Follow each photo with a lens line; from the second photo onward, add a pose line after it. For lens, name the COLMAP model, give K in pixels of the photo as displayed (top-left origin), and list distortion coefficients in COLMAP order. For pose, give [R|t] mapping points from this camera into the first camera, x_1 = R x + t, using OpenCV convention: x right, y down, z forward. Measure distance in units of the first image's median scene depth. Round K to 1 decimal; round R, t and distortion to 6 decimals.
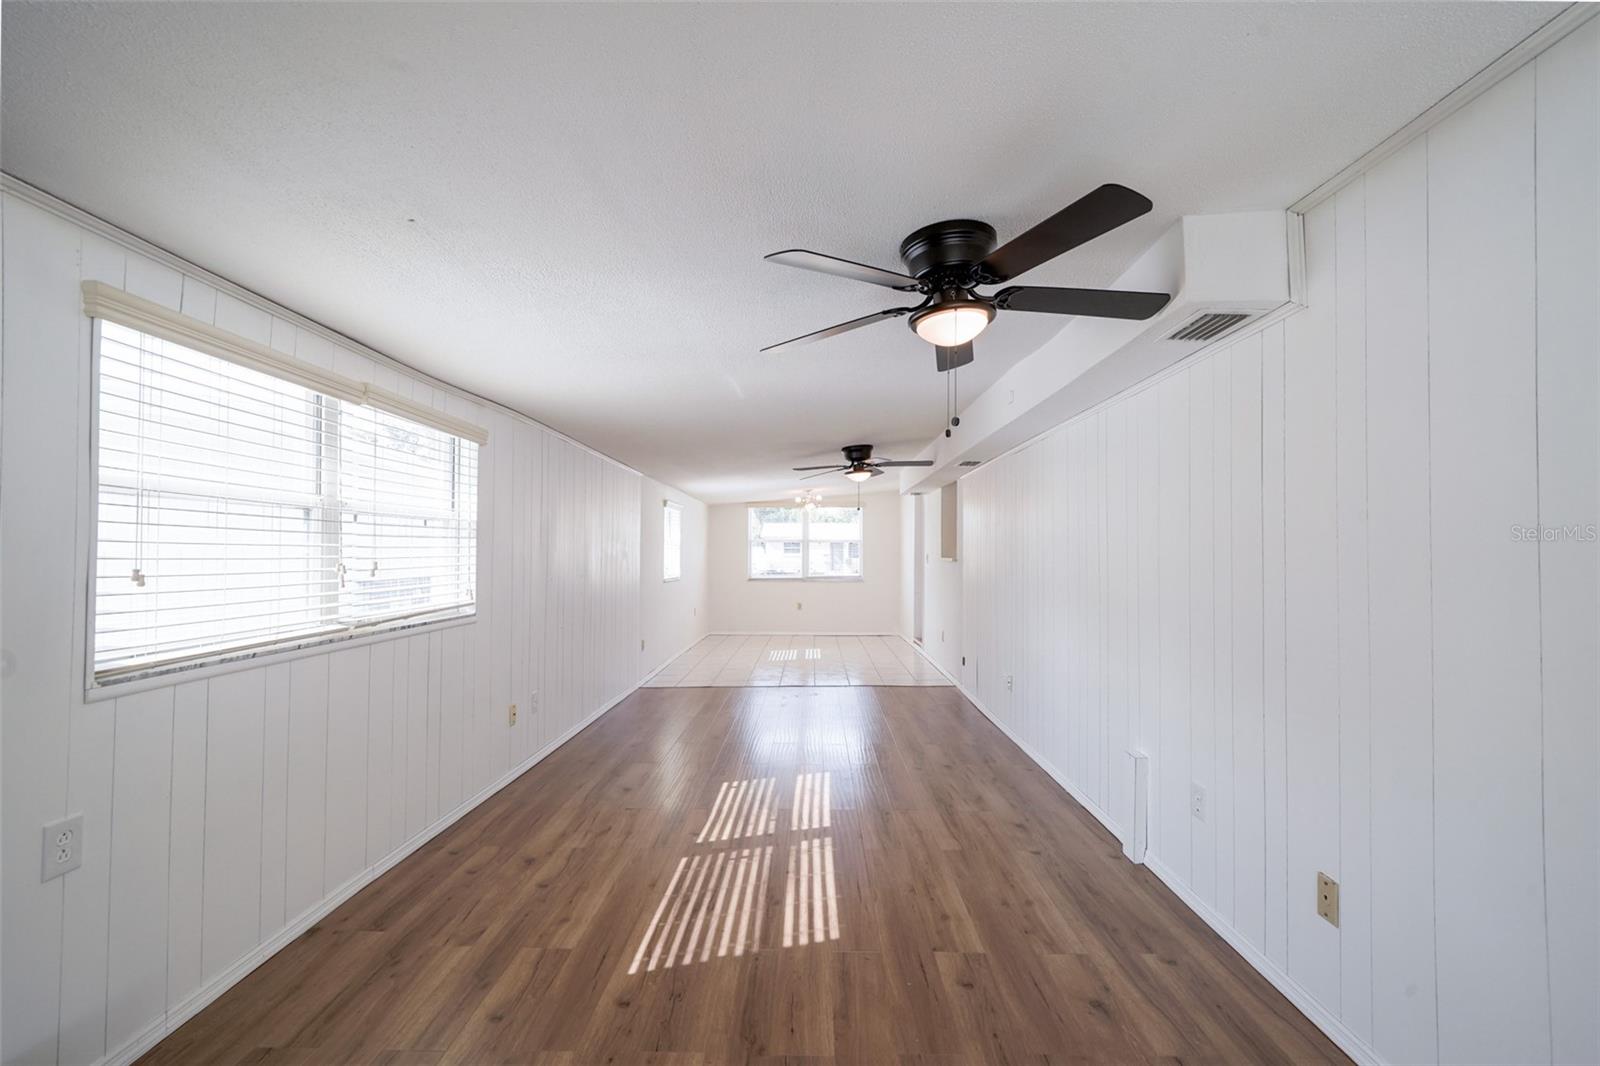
lens RADIAL K [[701.0, 0, 803.4], [0, 701.0, 543.0], [0, 0, 1]] dist [-0.004270, -0.000258]
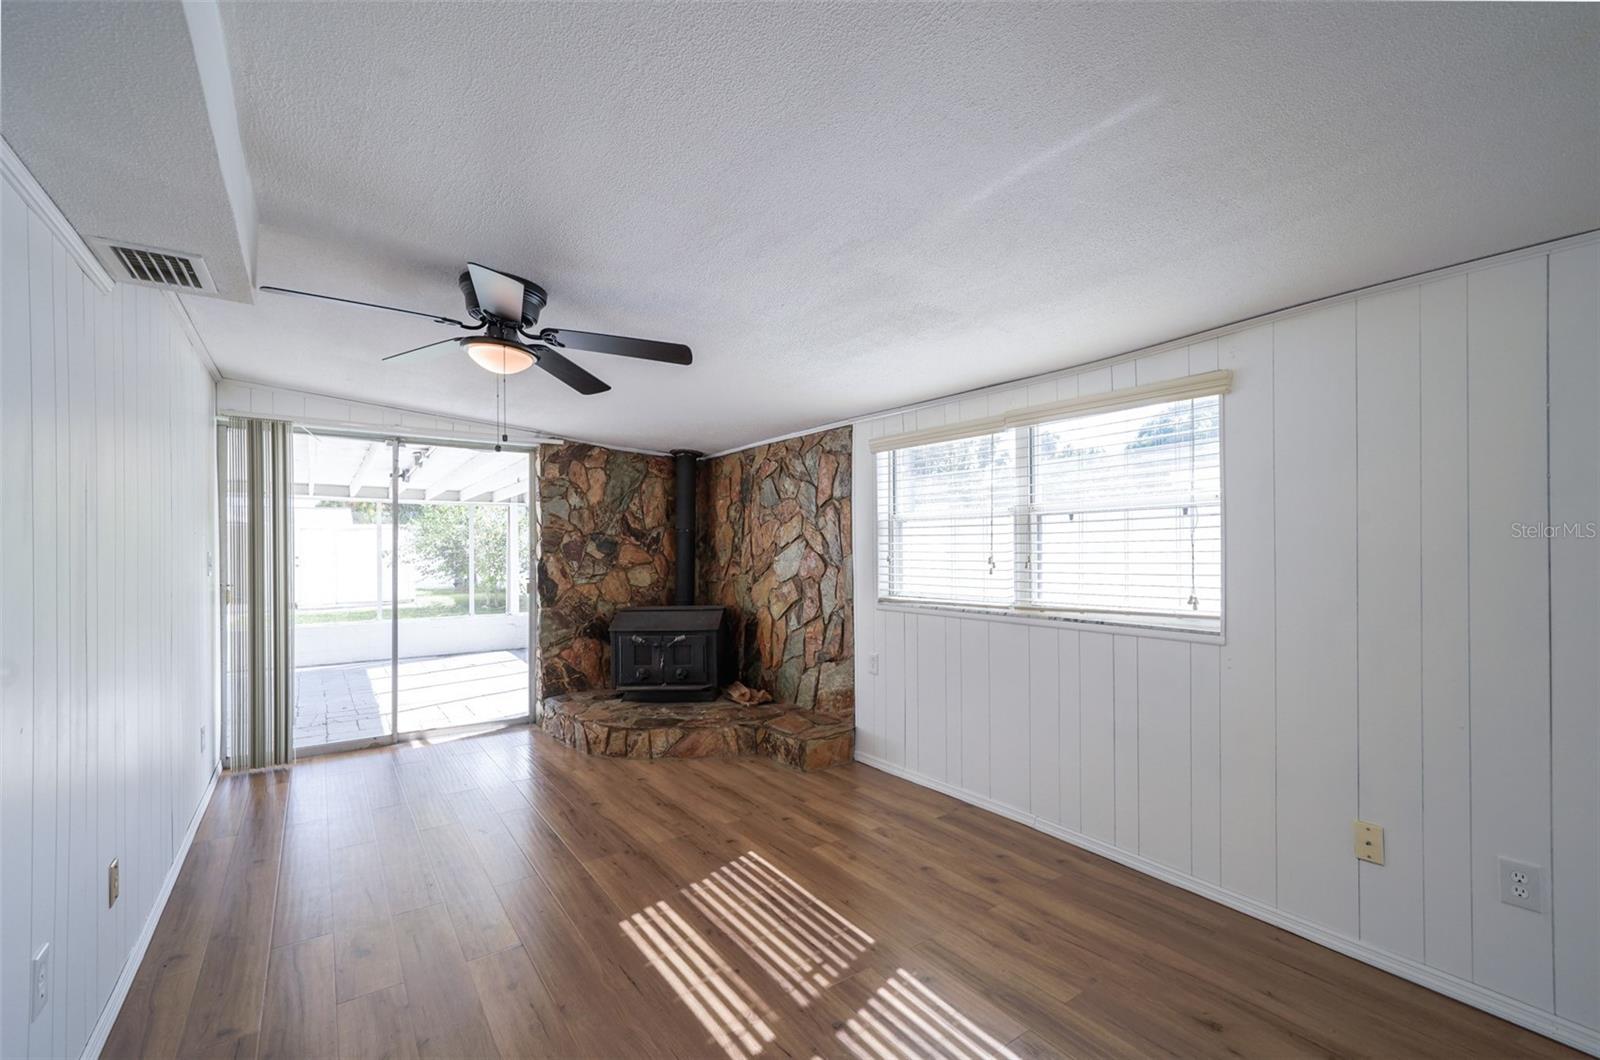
lens RADIAL K [[701.0, 0, 827.8], [0, 701.0, 544.9], [0, 0, 1]] dist [-0.004270, -0.000258]
pose [[-0.799124, -0.003061, -0.601158, 0.354965], [0.010637, 0.999758, -0.019231, 0.027061], [0.601072, -0.021763, -0.798898, 1.683866]]
